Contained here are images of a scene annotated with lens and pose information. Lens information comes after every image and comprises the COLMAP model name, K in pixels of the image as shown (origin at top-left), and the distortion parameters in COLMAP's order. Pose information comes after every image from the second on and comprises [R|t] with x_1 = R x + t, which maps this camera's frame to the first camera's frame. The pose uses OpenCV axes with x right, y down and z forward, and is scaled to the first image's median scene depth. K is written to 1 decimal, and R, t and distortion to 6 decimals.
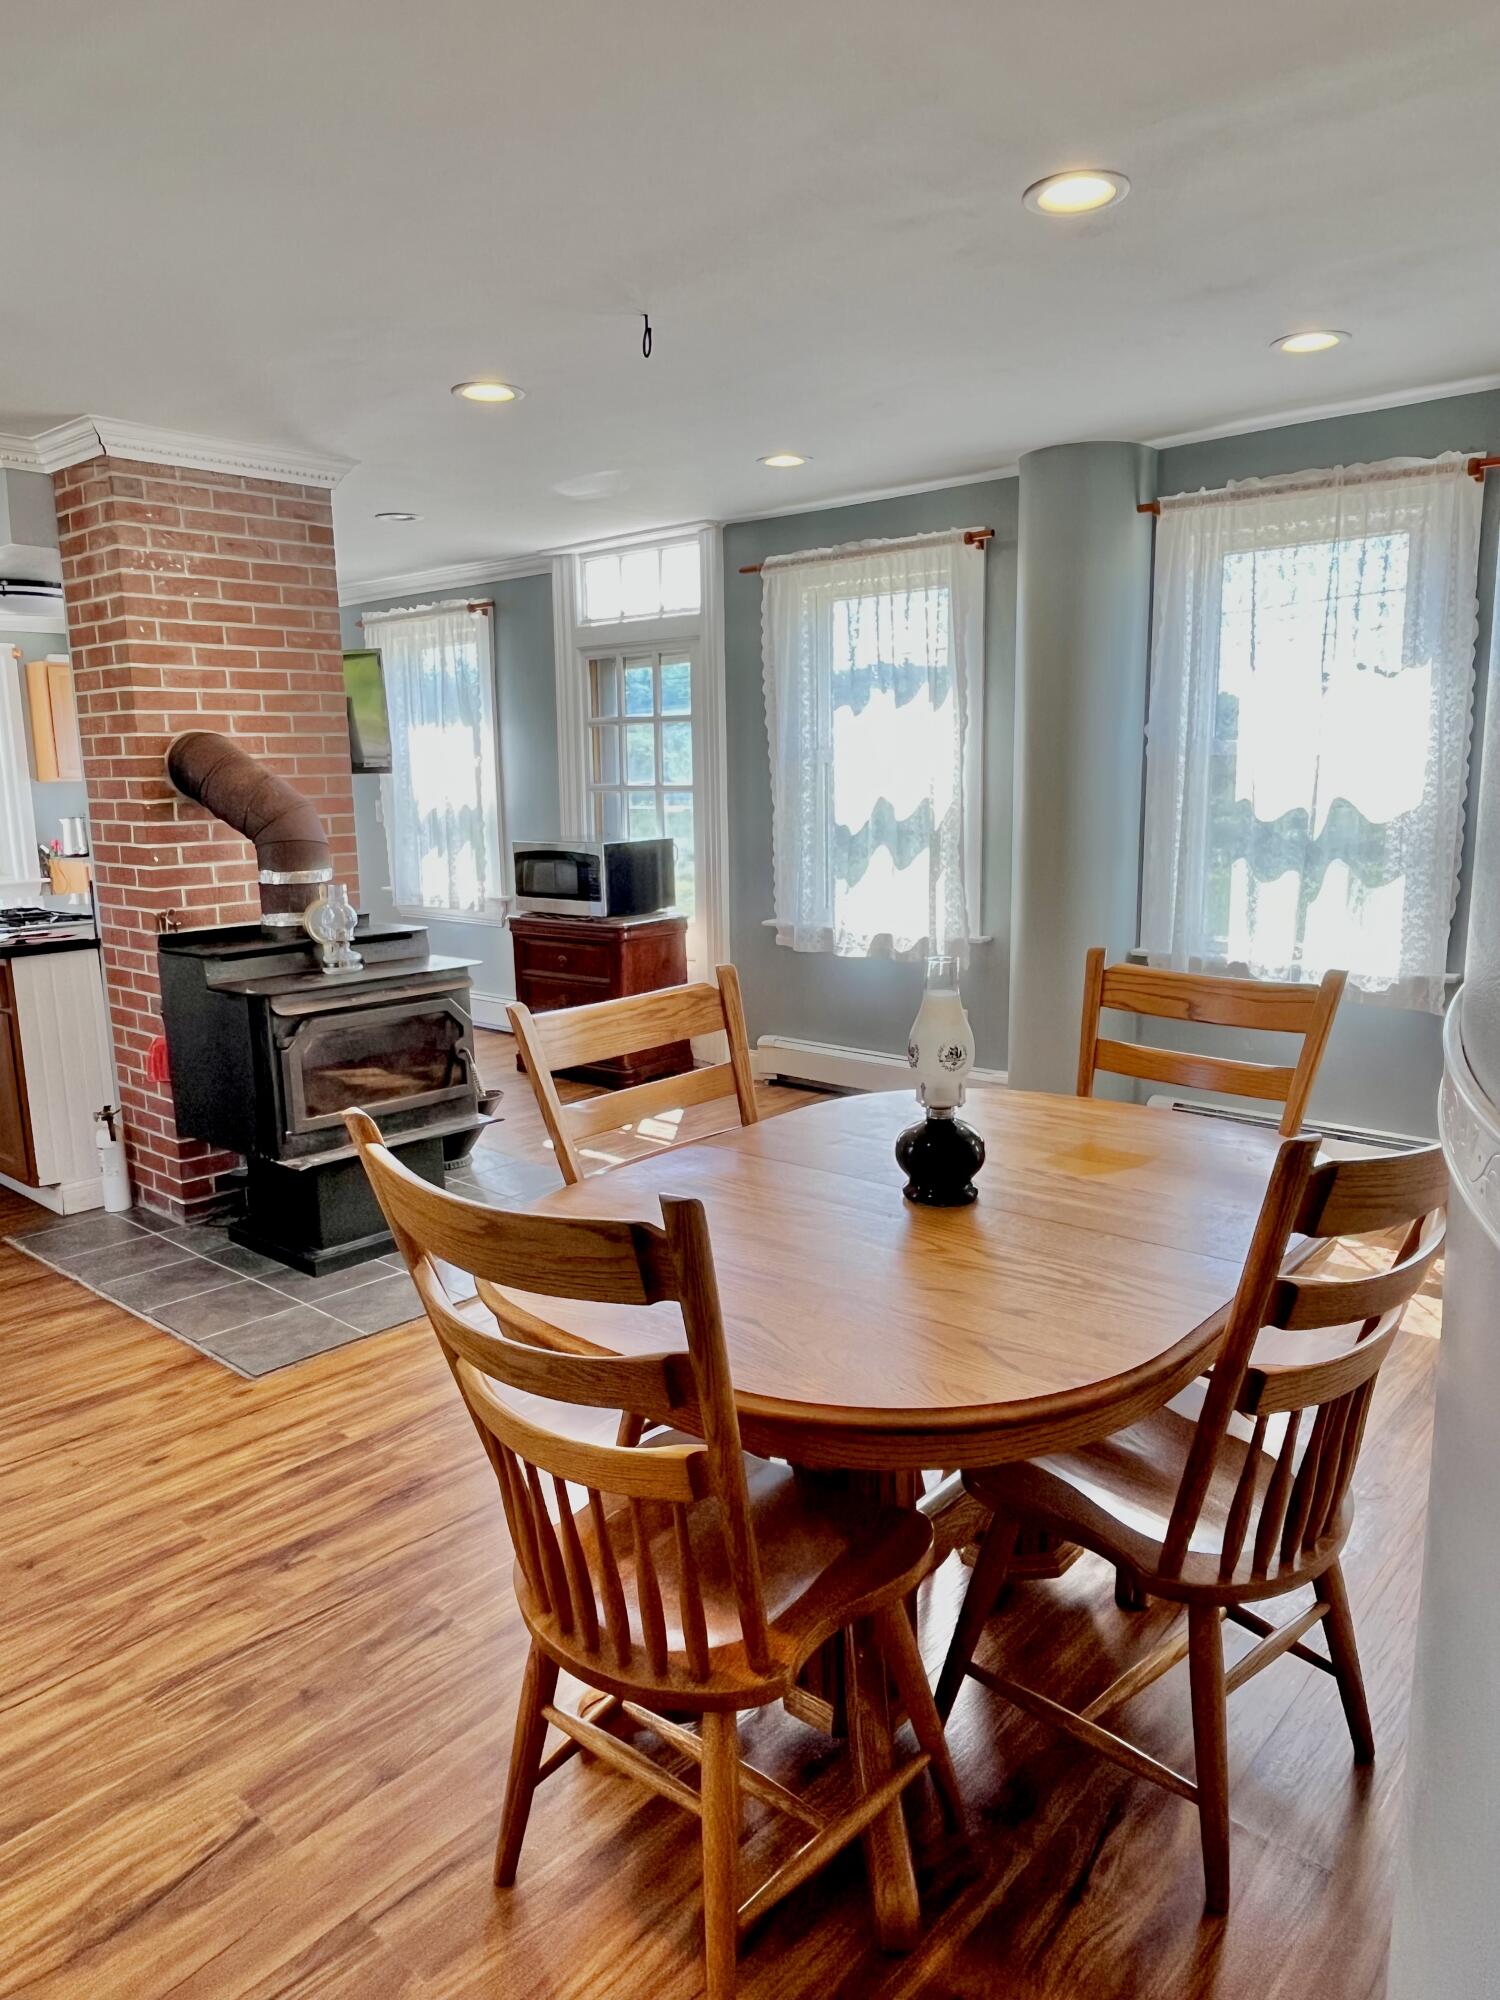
lens RADIAL K [[1321.1, 0, 757.4], [0, 1321.1, 1006.1], [0, 0, 1]] dist [-0.003903, -0.001183]
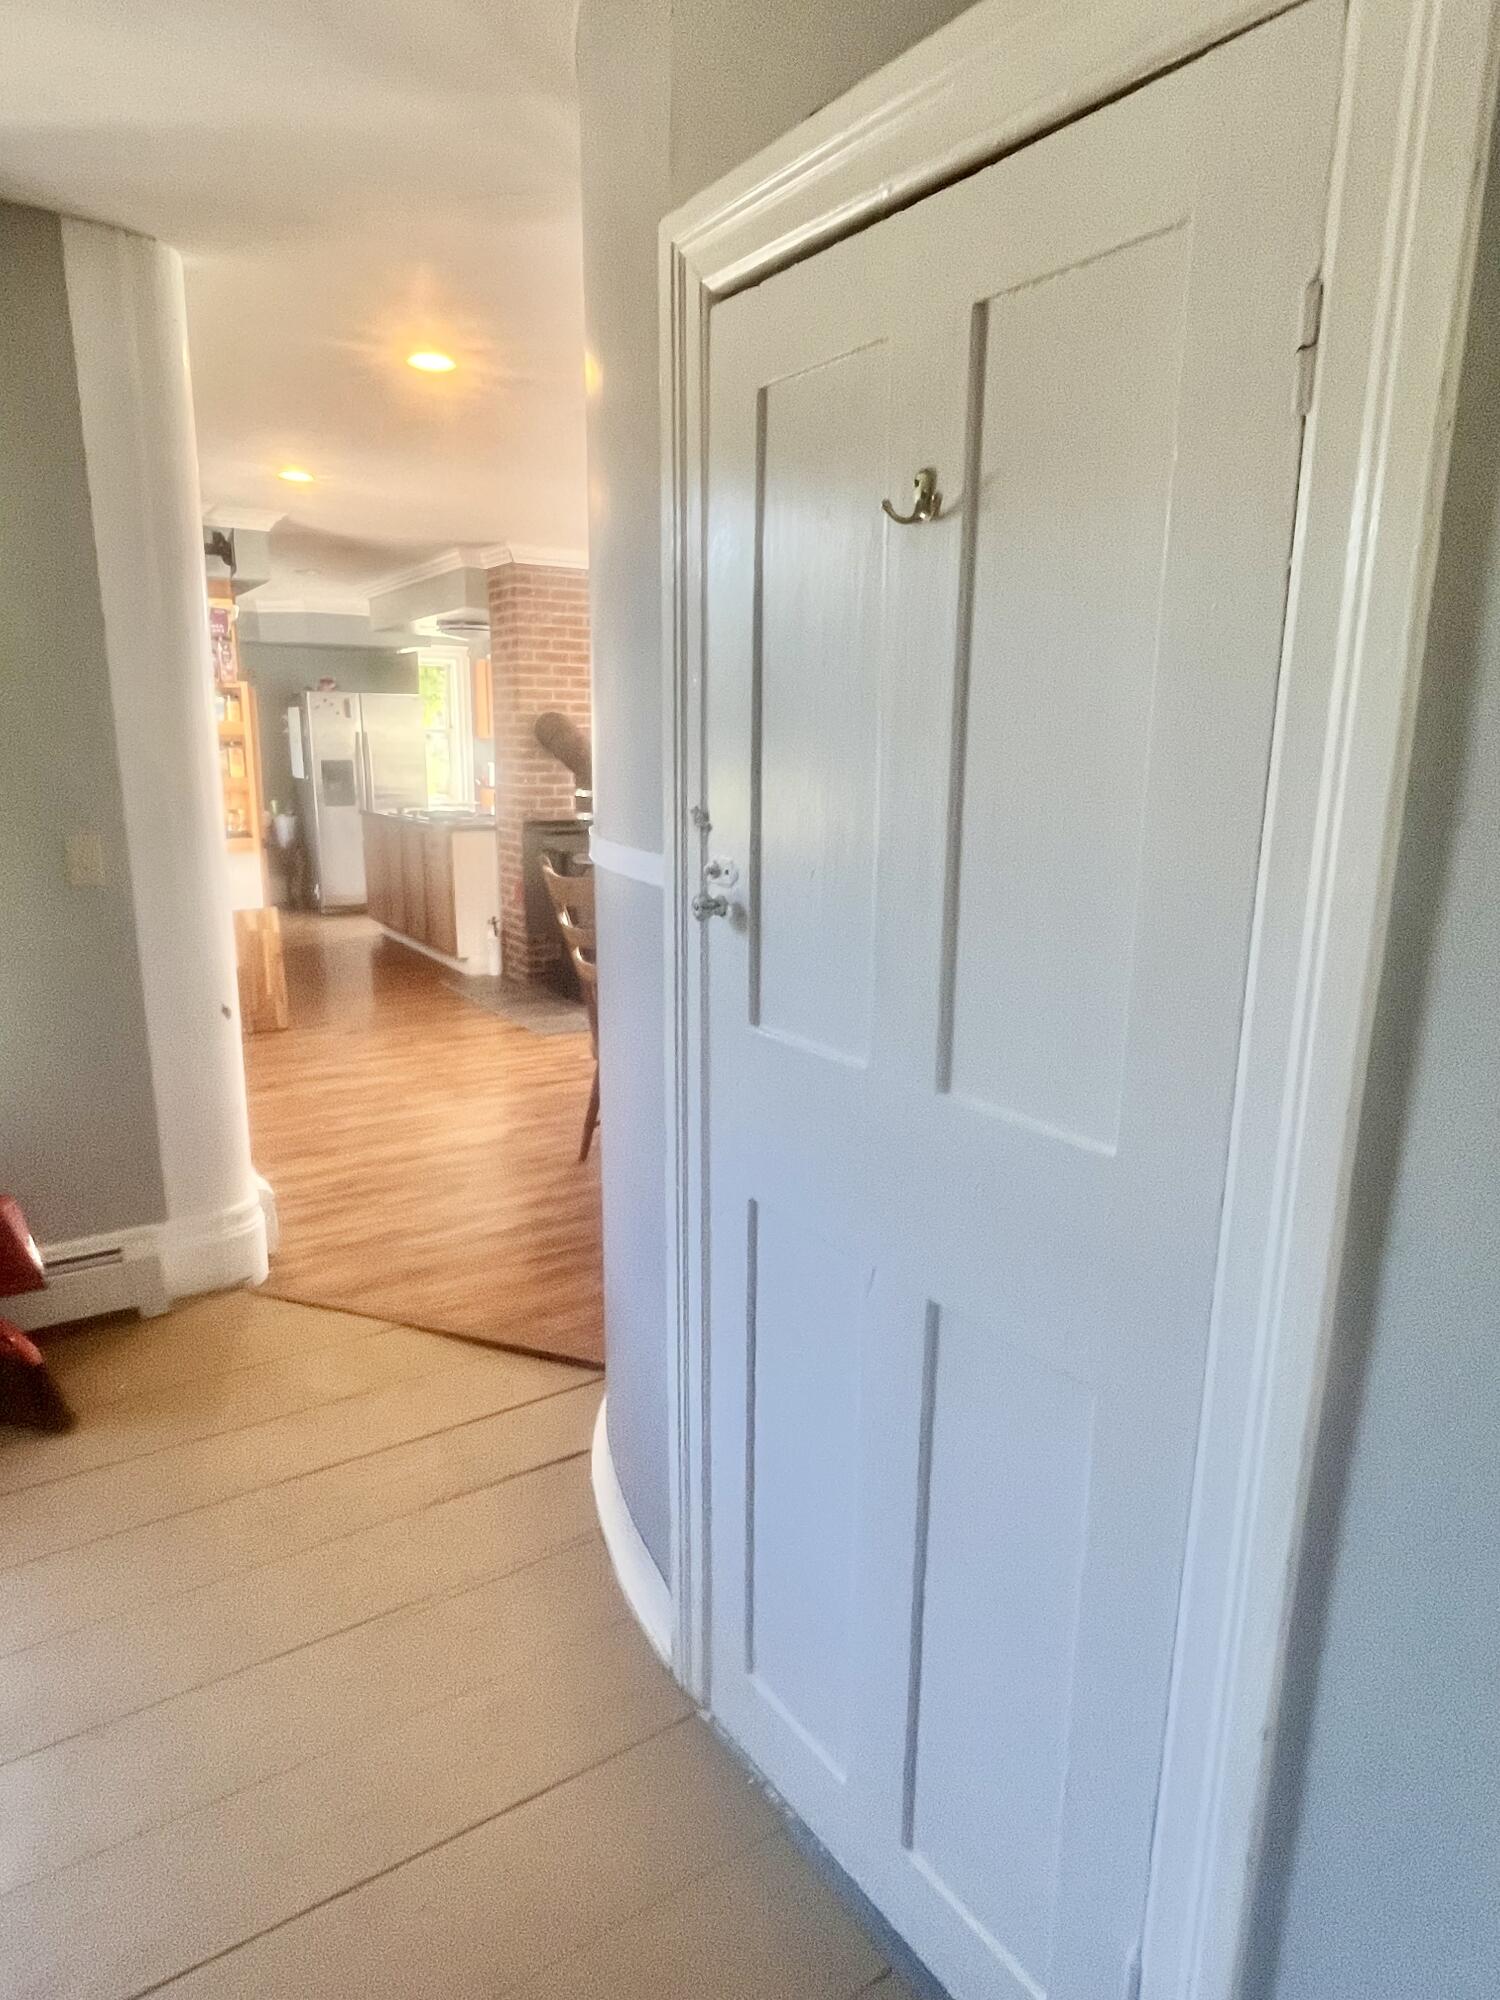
lens RADIAL K [[1211.2, 0, 745.2], [0, 1211.2, 1000.5], [0, 0, 1]] dist [-0.000134, 0.000064]
pose [[0.959022, 0.084467, -0.270449, 0.318679], [-0.073852, 0.996055, 0.049206, 0.087041], [0.273538, -0.027217, 0.961476, -0.545084]]
